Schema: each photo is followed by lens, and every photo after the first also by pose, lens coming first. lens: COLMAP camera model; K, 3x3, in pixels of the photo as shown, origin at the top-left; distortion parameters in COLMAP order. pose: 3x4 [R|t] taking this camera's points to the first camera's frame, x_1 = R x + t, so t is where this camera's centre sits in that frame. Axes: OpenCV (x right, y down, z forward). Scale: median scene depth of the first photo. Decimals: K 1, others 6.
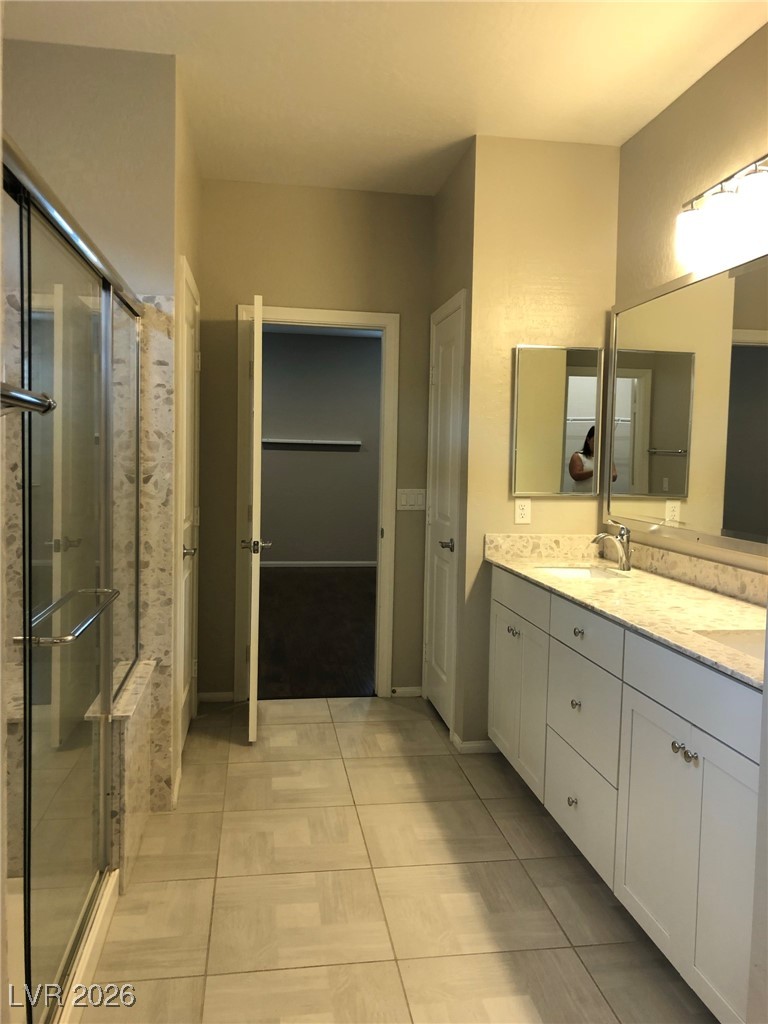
lens RADIAL K [[846.3, 0, 387.5], [0, 846.3, 511.3], [0, 0, 1]] dist [0.023152, -0.017266]
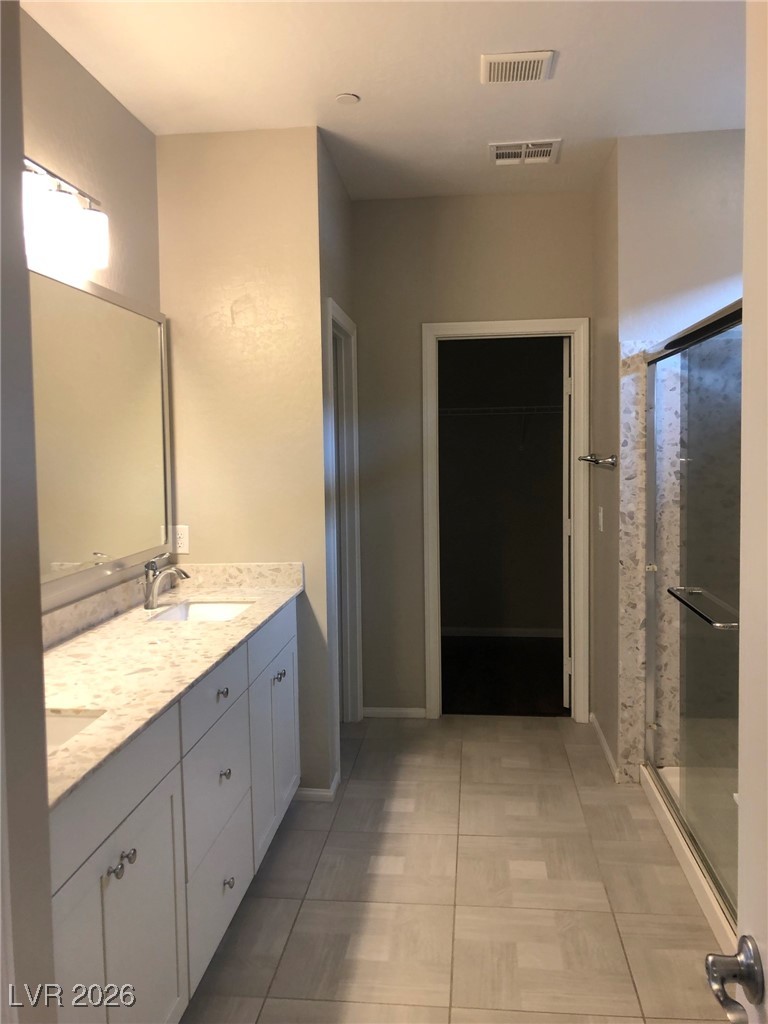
lens RADIAL K [[846.3, 0, 388.9], [0, 846.3, 516.2], [0, 0, 1]] dist [0.023152, -0.017266]
pose [[-0.968685, -0.023003, 0.247226, -0.135004], [0.015228, 0.988321, 0.151624, -0.147270], [-0.247826, 0.150641, -0.957021, 1.531257]]
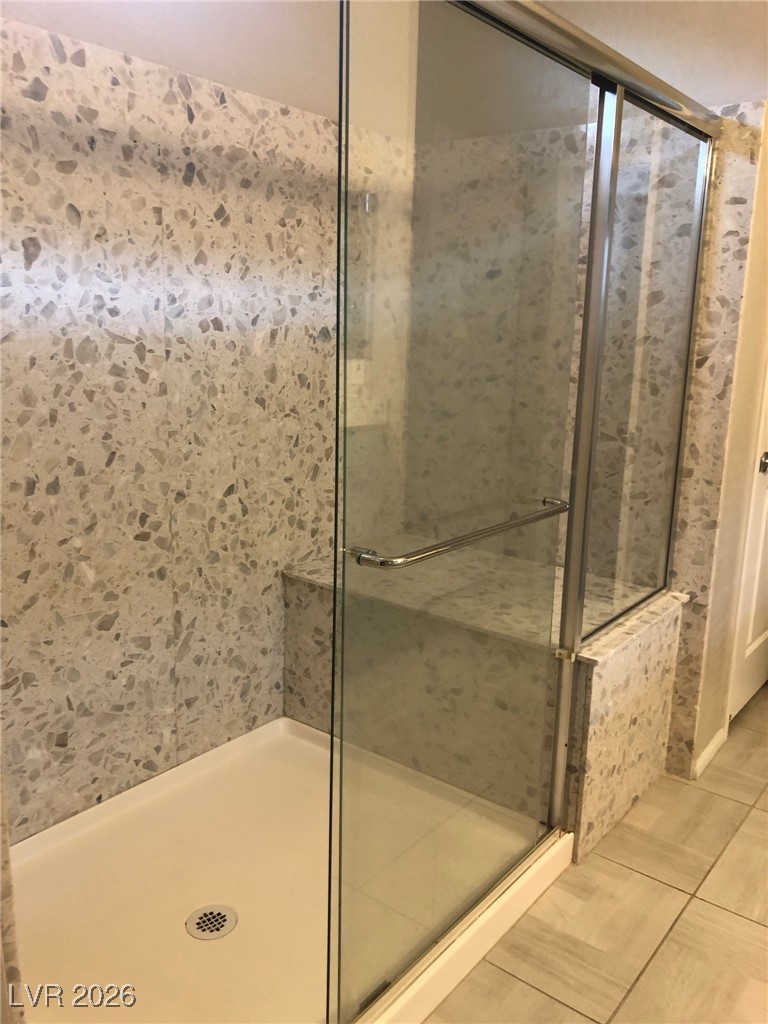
lens RADIAL K [[846.3, 0, 391.5], [0, 846.3, 511.2], [0, 0, 1]] dist [0.023152, -0.017266]
pose [[0.691964, 0.150224, -0.706129, 0.083950], [-0.058553, 0.986566, 0.152506, -0.005866], [0.719553, -0.064183, 0.691465, 0.263779]]
